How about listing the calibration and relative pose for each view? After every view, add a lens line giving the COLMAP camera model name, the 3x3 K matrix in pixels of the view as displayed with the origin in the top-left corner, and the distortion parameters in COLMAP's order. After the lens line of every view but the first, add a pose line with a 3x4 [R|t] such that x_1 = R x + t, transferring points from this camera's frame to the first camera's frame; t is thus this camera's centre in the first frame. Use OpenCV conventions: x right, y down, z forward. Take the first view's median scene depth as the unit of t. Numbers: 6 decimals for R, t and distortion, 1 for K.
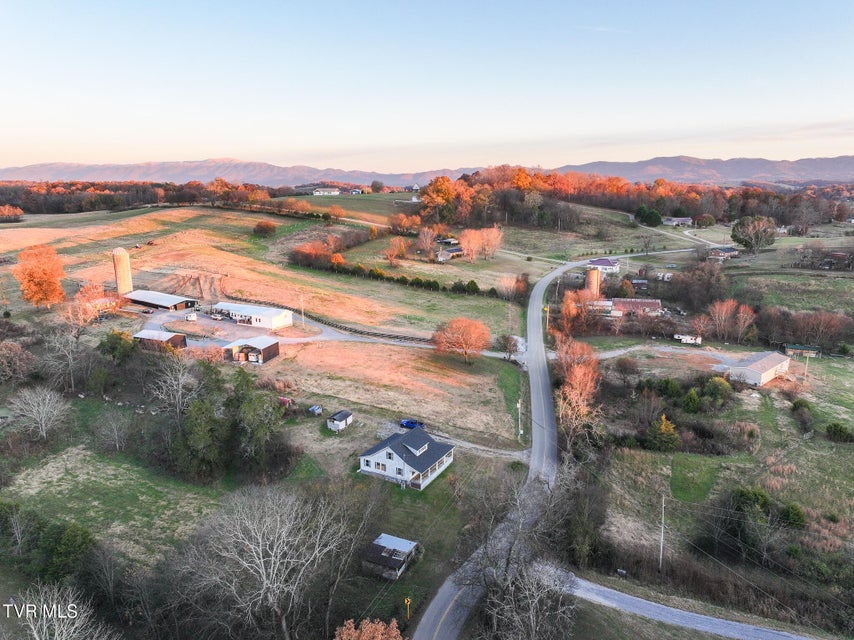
lens RADIAL K [[597.0, 0, 431.1], [0, 597.0, 320.5], [0, 0, 1]] dist [0.002781, 0.010231]
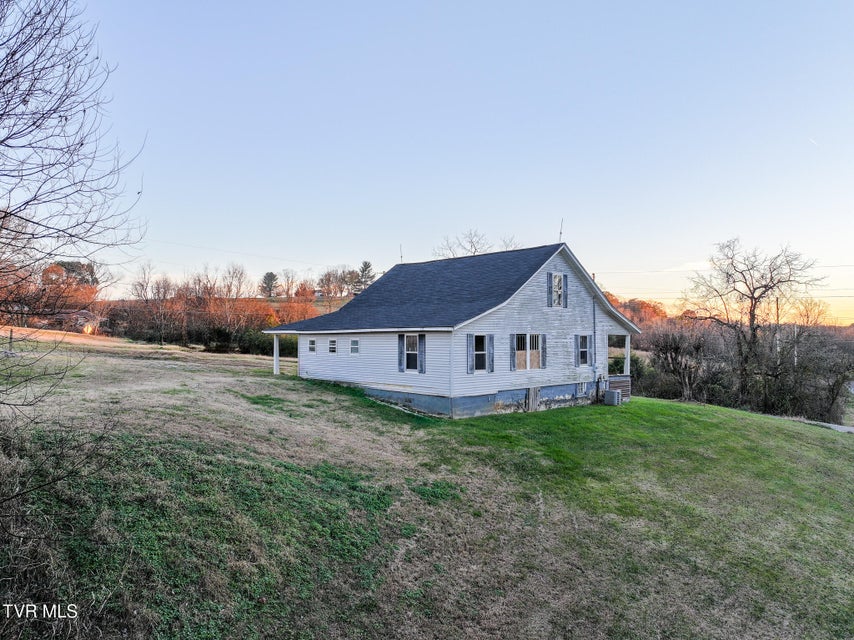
lens RADIAL K [[597.0, 0, 430.9], [0, 597.0, 319.5], [0, 0, 1]] dist [0.002781, 0.010231]
pose [[0.288025, 0.027576, 0.957226, -0.119116], [0.212614, 0.972796, -0.091999, 0.096215], [-0.933722, 0.230017, 0.274326, 0.380028]]
